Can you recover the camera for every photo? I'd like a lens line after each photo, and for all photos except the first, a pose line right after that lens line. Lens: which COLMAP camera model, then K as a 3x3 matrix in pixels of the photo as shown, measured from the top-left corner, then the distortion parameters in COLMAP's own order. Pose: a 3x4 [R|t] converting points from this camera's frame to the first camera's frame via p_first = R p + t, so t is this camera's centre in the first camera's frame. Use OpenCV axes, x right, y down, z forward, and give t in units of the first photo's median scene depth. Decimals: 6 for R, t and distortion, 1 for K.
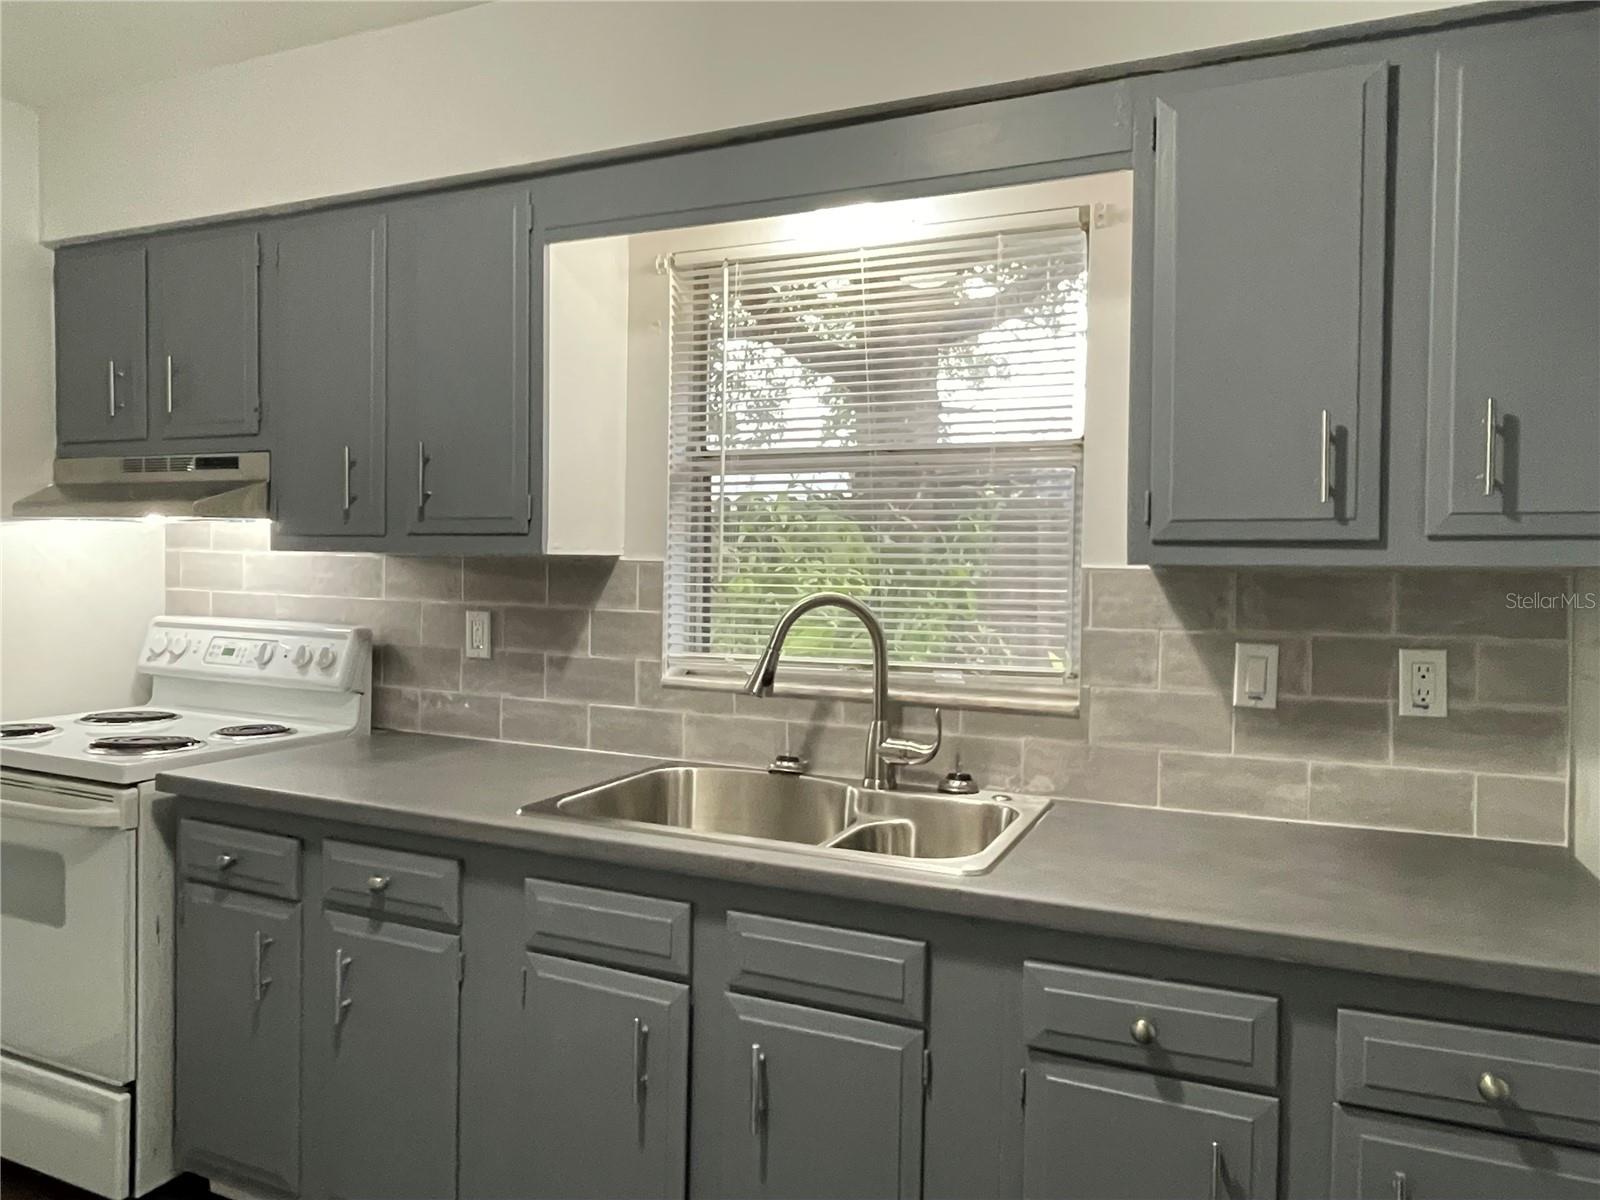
lens RADIAL K [[1079.8, 0, 804.4], [0, 1079.8, 595.3], [0, 0, 1]] dist [0.001465, -0.007128]
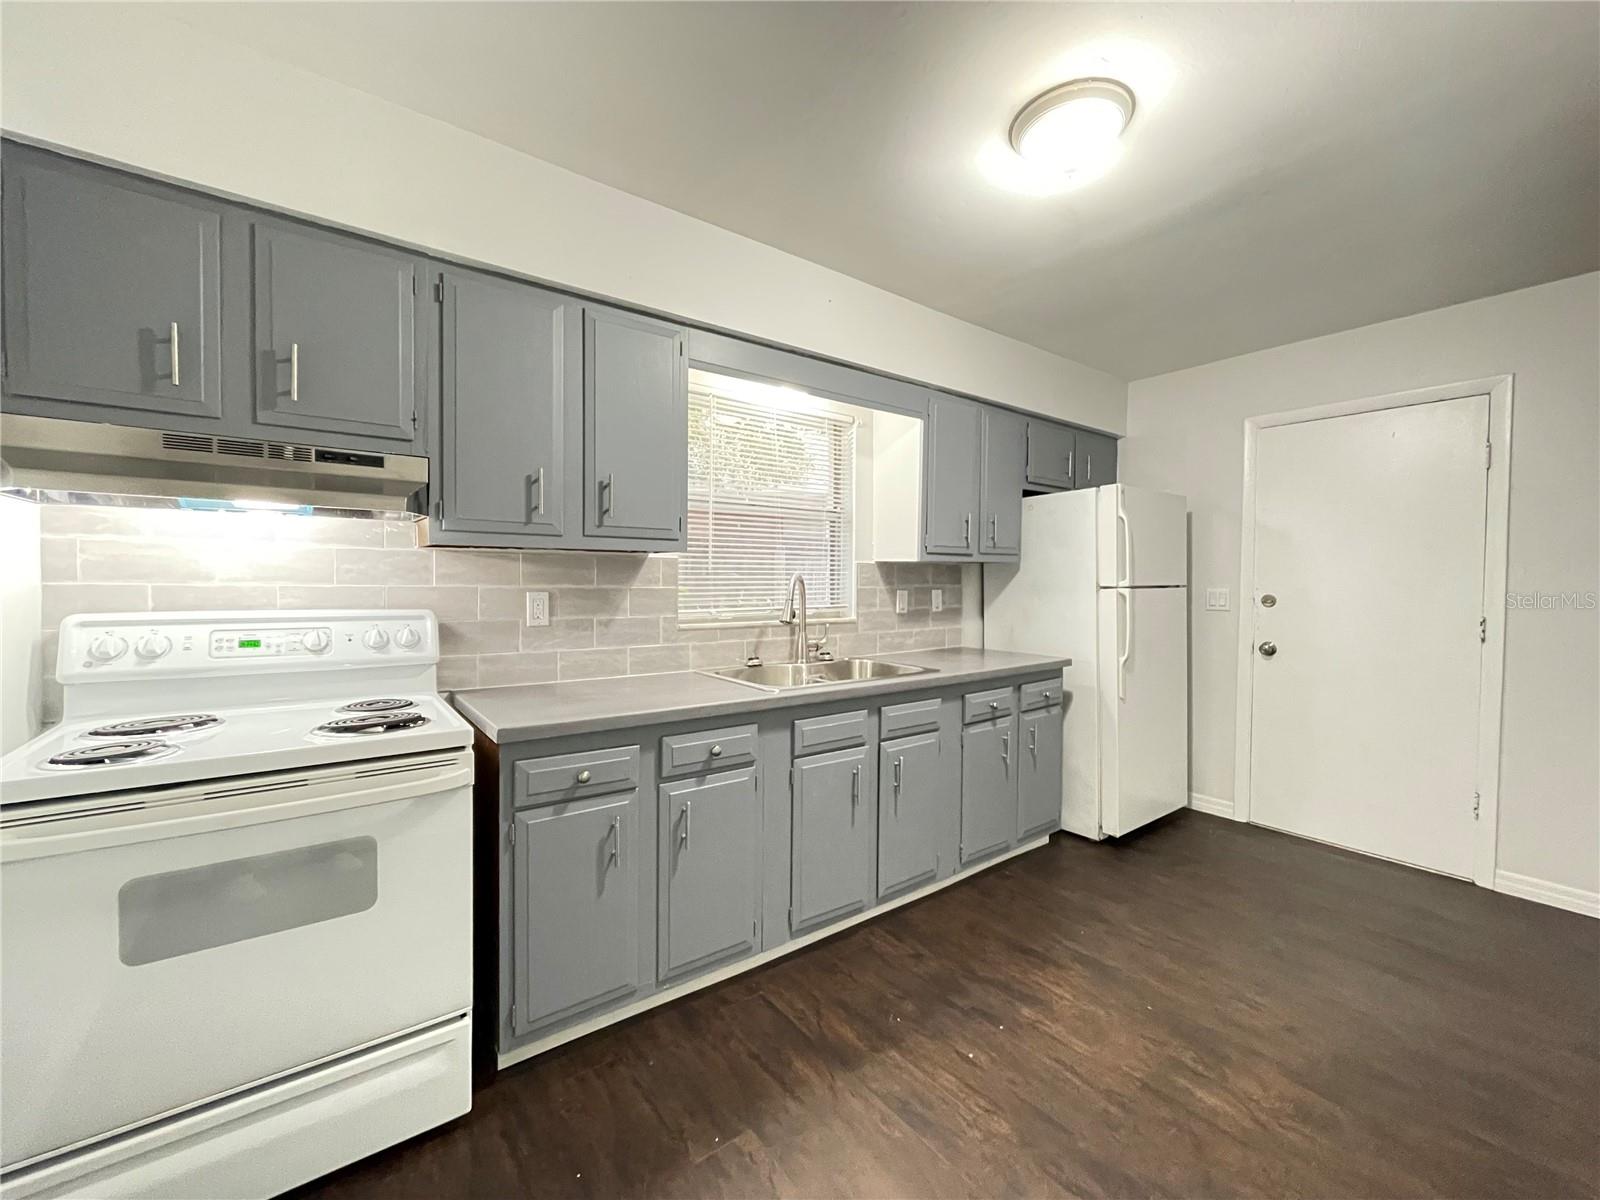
lens RADIAL K [[646.4, 0, 804.0], [0, 646.4, 598.2], [0, 0, 1]] dist [-0.001211, -0.000201]
pose [[0.489095, -0.037867, 0.871408, -1.046641], [0.026786, 0.999238, 0.028388, 0.009687], [-0.871819, 0.009457, 0.489736, 0.355645]]
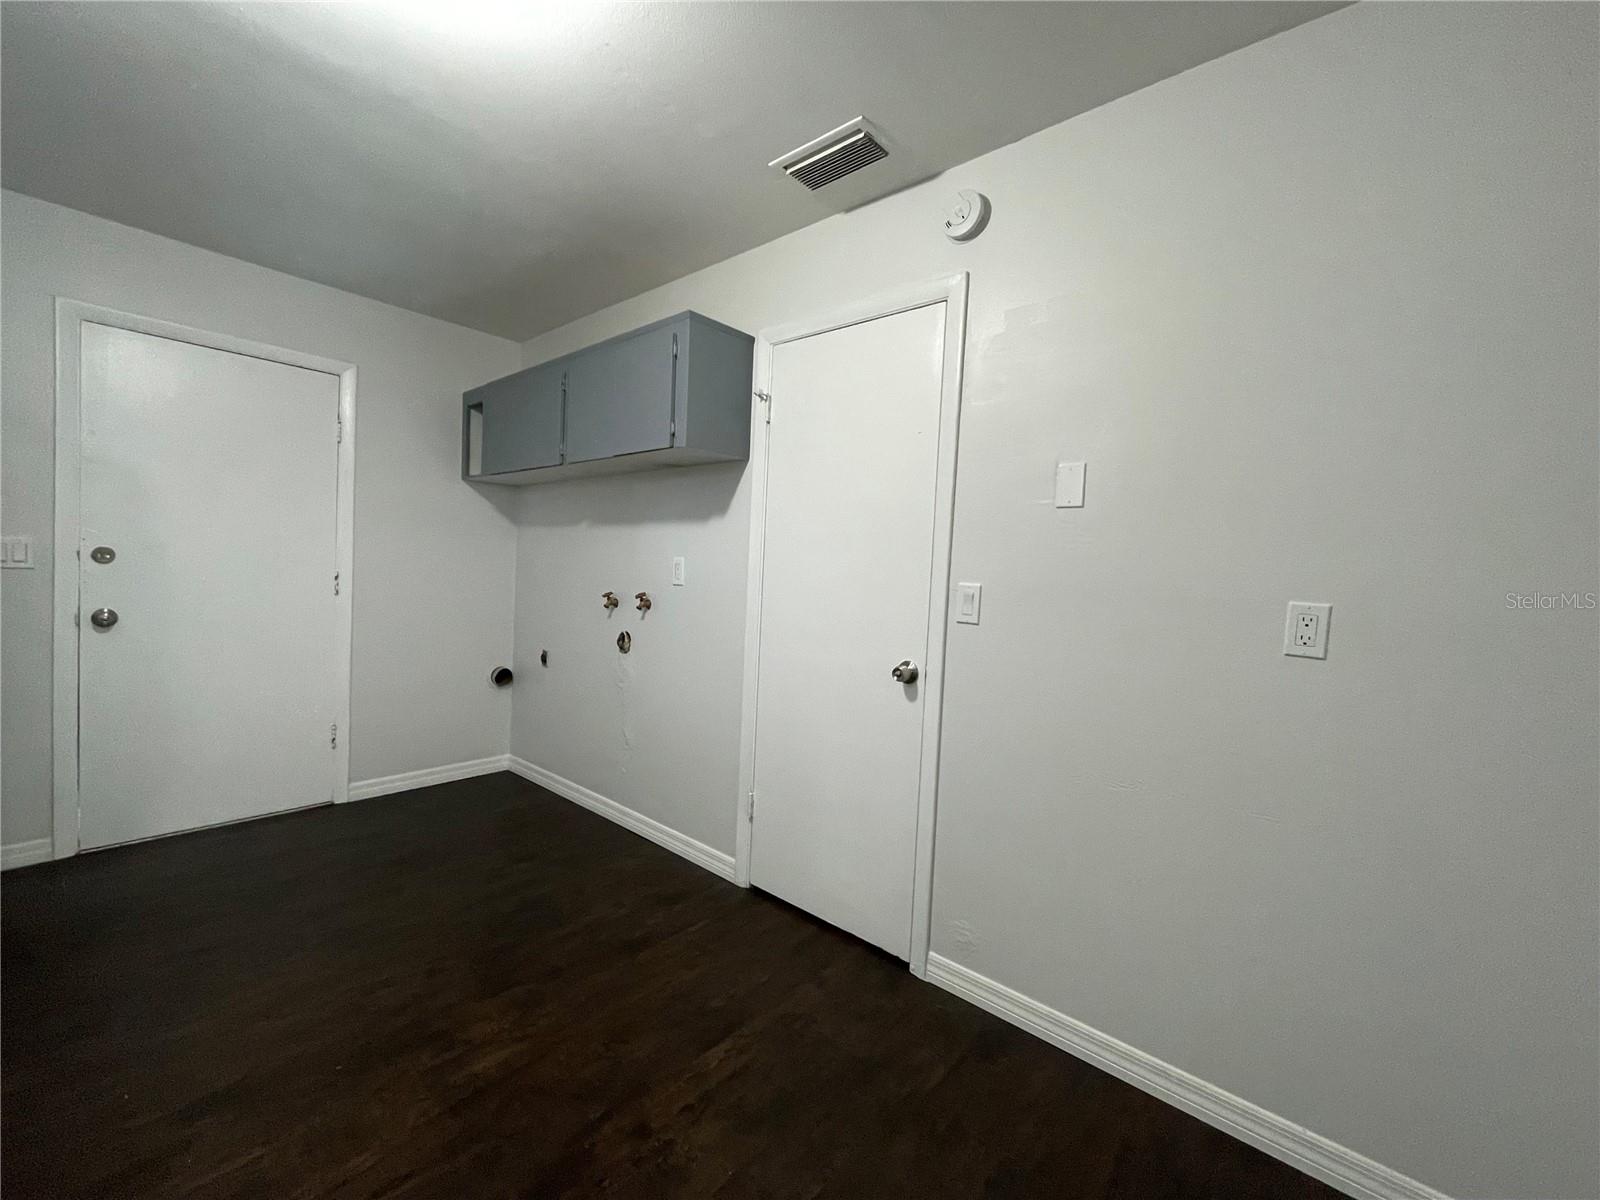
lens RADIAL K [[646.4, 0, 790.5], [0, 646.4, 595.7], [0, 0, 1]] dist [-0.001211, -0.000201]
pose [[-0.953148, -0.071221, 0.294001, -0.709376], [-0.053981, 0.996335, 0.066355, 0.017458], [-0.297649, 0.047376, -0.953499, 0.888075]]
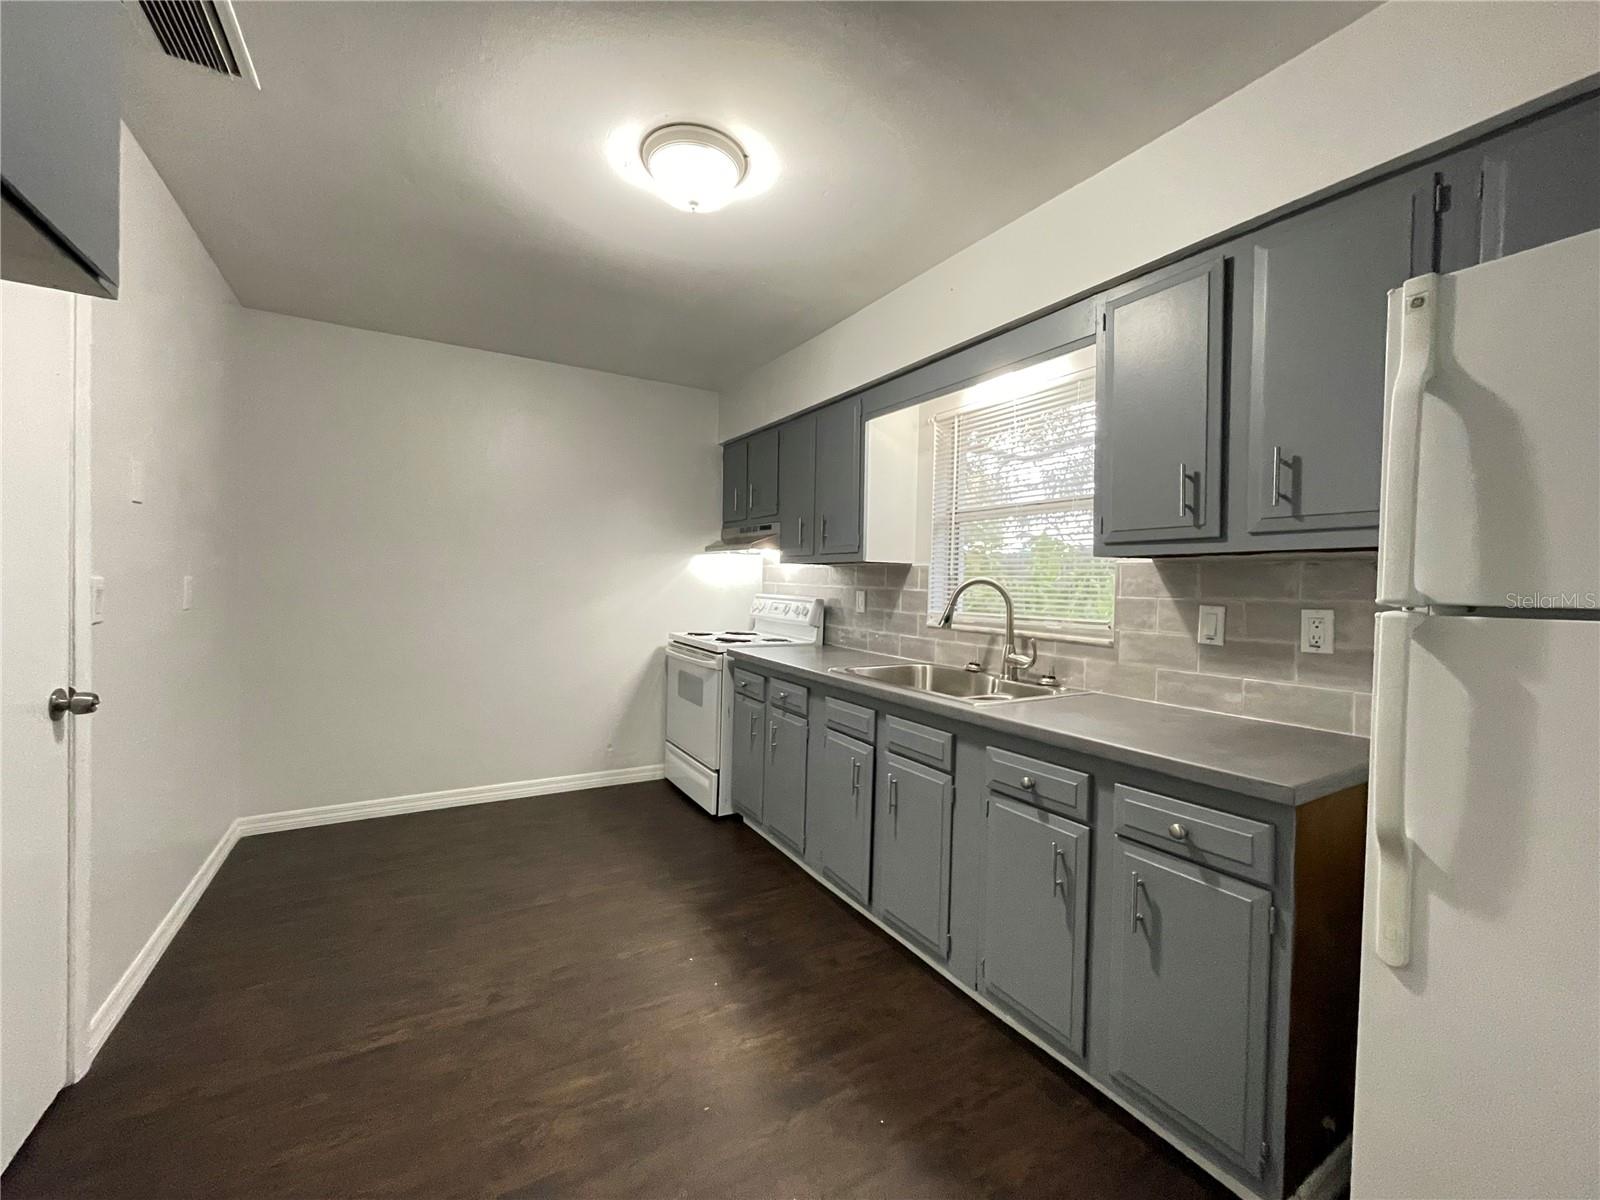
lens RADIAL K [[646.4, 0, 803.8], [0, 646.4, 598.9], [0, 0, 1]] dist [-0.001211, -0.000201]
pose [[0.816797, 0.018439, -0.576630, 0.426270], [-0.027546, 0.999596, -0.007054, 0.052090], [0.576267, 0.021646, 0.816975, -0.148455]]
